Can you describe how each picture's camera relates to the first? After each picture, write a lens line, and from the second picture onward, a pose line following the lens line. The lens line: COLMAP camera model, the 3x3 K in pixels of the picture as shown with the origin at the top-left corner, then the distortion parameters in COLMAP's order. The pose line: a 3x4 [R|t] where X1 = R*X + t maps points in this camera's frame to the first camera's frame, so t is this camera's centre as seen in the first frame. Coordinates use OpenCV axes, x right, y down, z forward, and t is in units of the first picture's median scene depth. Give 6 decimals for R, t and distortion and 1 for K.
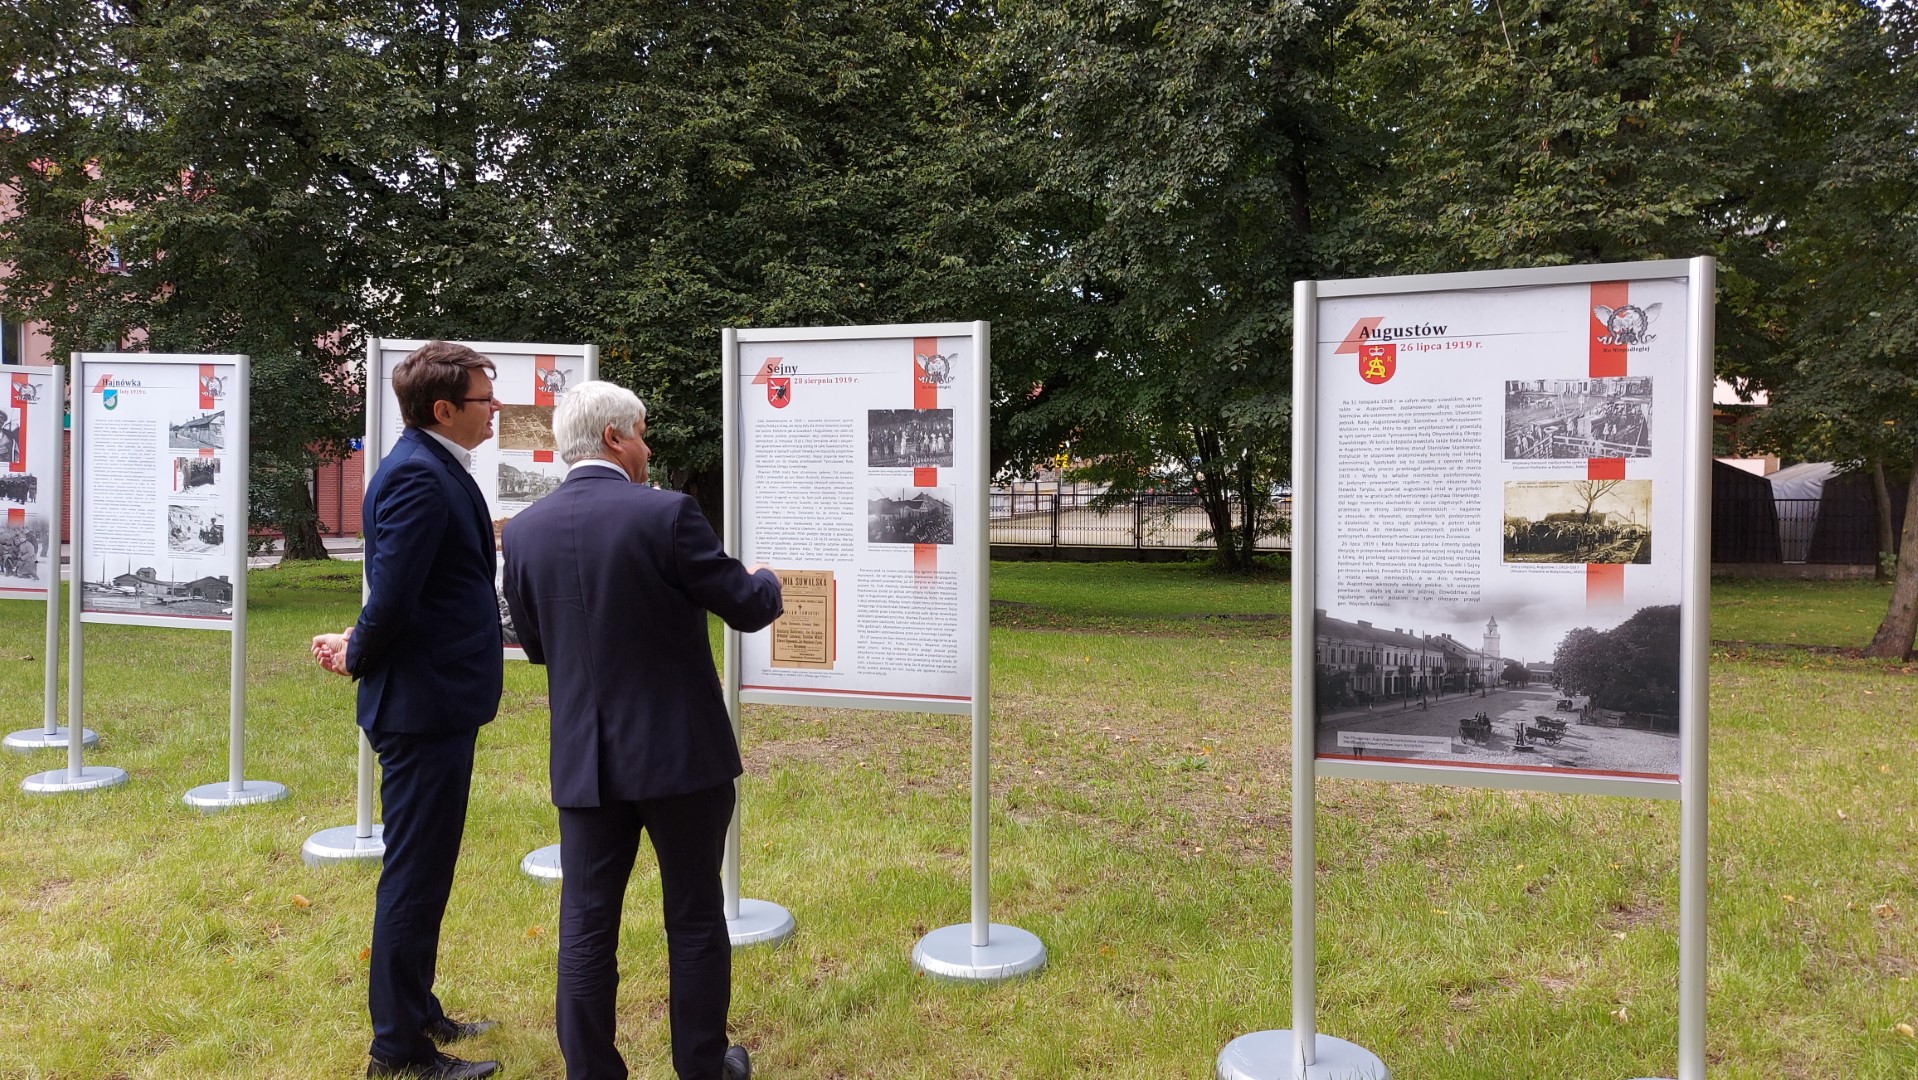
lens RADIAL K [[1503.5, 0, 898.9], [0, 1503.5, 532.3], [0, 0, 1]] dist [0.094571, -0.115502]
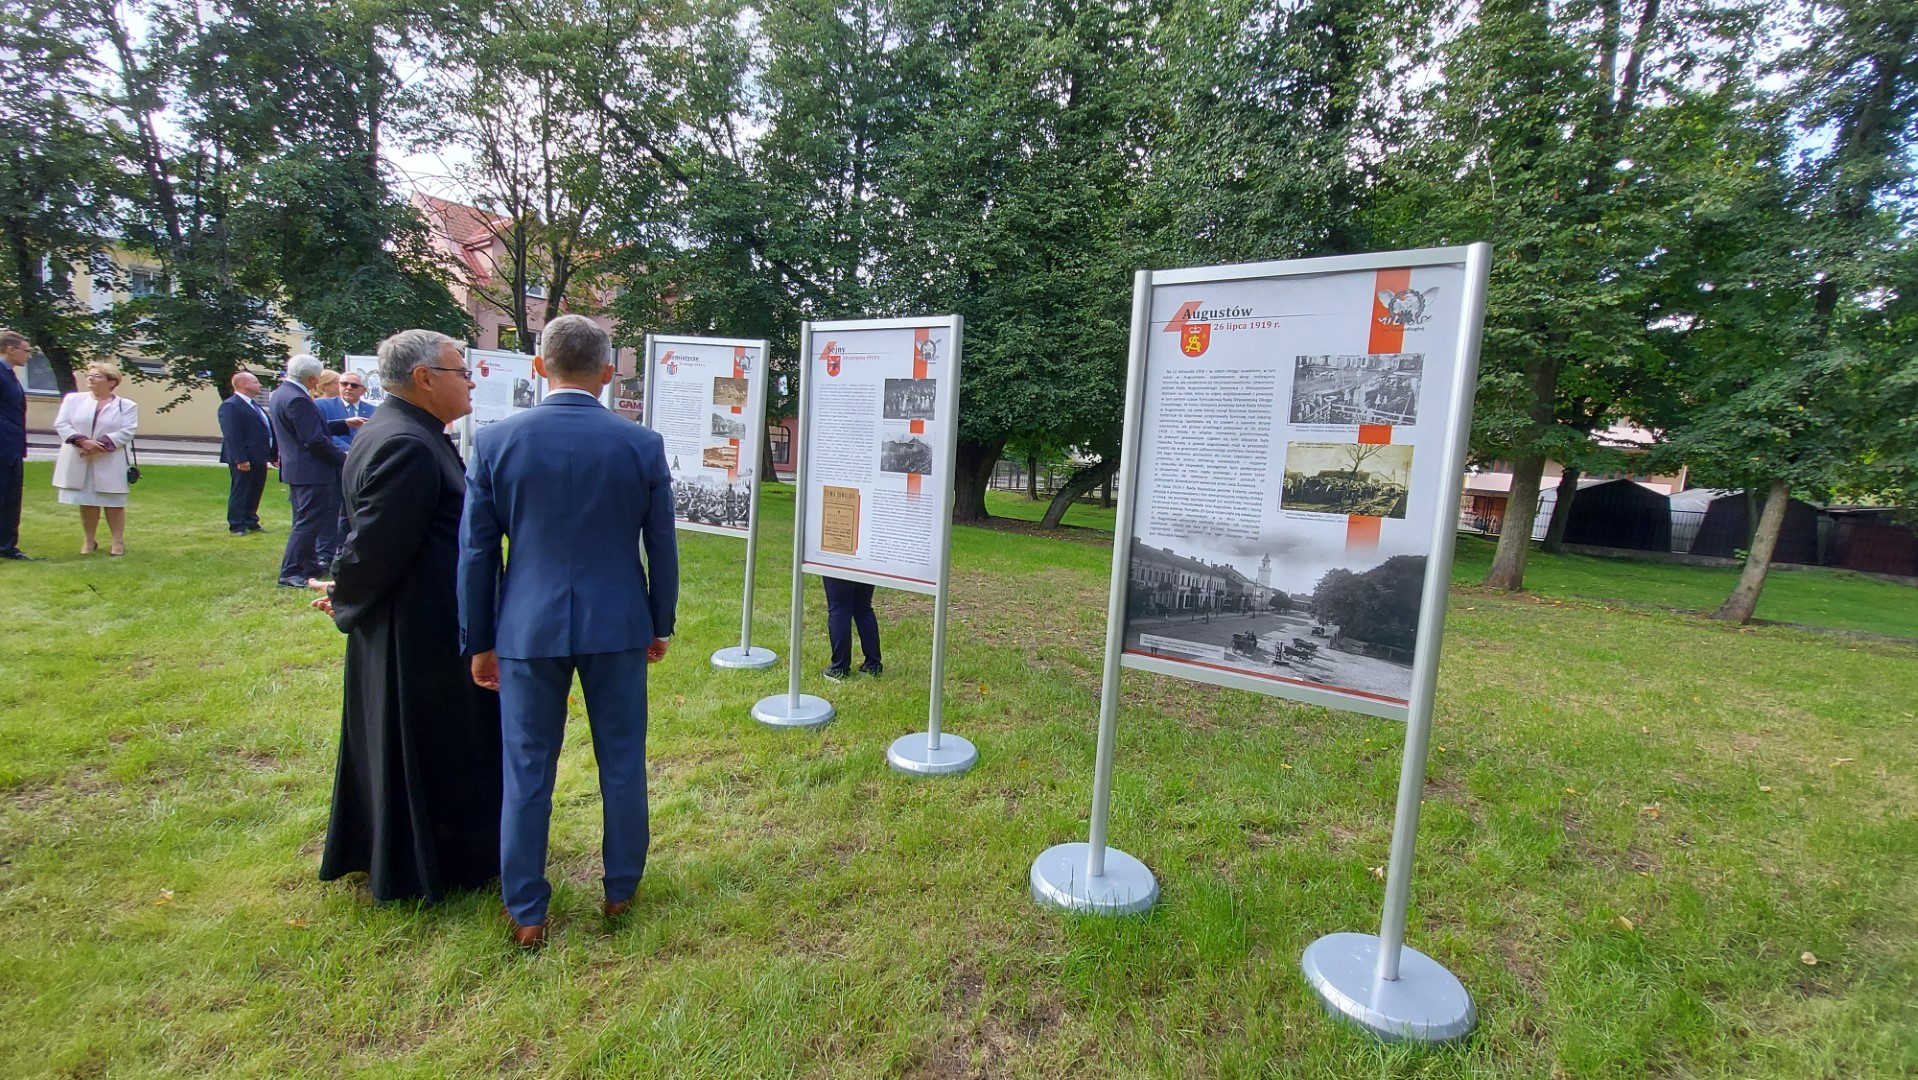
lens RADIAL K [[806.3, 0, 942.4], [0, 806.3, 551.5], [0, 0, 1]] dist [-0.003393, -0.007613]
pose [[0.969870, 0.088140, -0.227118, 0.279061], [-0.070669, 0.993960, 0.083958, 0.017946], [0.233146, -0.065378, 0.970241, 0.310751]]
